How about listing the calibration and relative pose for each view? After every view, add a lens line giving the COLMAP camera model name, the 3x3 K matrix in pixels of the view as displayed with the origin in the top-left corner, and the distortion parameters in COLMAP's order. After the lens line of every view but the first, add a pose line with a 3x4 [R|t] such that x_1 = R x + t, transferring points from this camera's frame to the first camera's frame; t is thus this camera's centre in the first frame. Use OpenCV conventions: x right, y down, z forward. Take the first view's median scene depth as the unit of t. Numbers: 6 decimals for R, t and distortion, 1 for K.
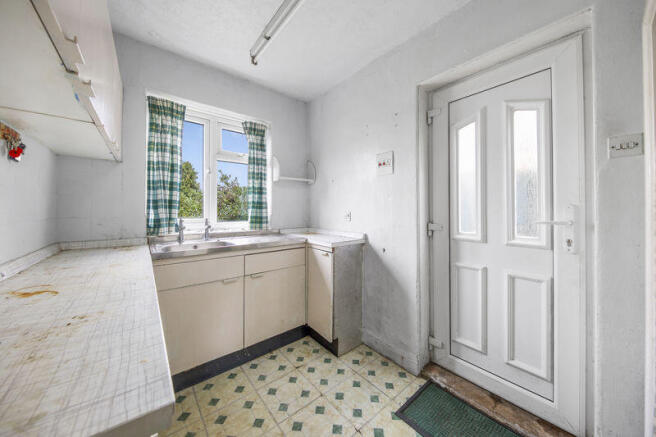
lens RADIAL K [[228.6, 0, 328.3], [0, 228.6, 208.5], [0, 0, 1]] dist [-0.001711, -0.000265]
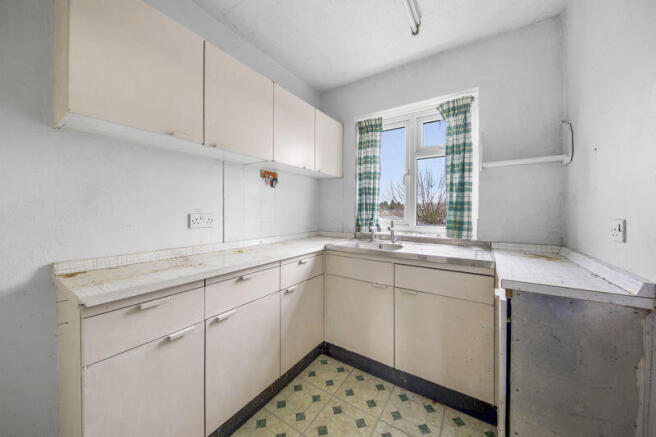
lens RADIAL K [[228.6, 0, 329.5], [0, 228.6, 211.9], [0, 0, 1]] dist [-0.001711, -0.000265]
pose [[0.291362, 0.005416, -0.956597, 0.324846], [0.000829, 0.999982, 0.005914, -0.000658], [0.956612, -0.002516, 0.291353, 0.403099]]
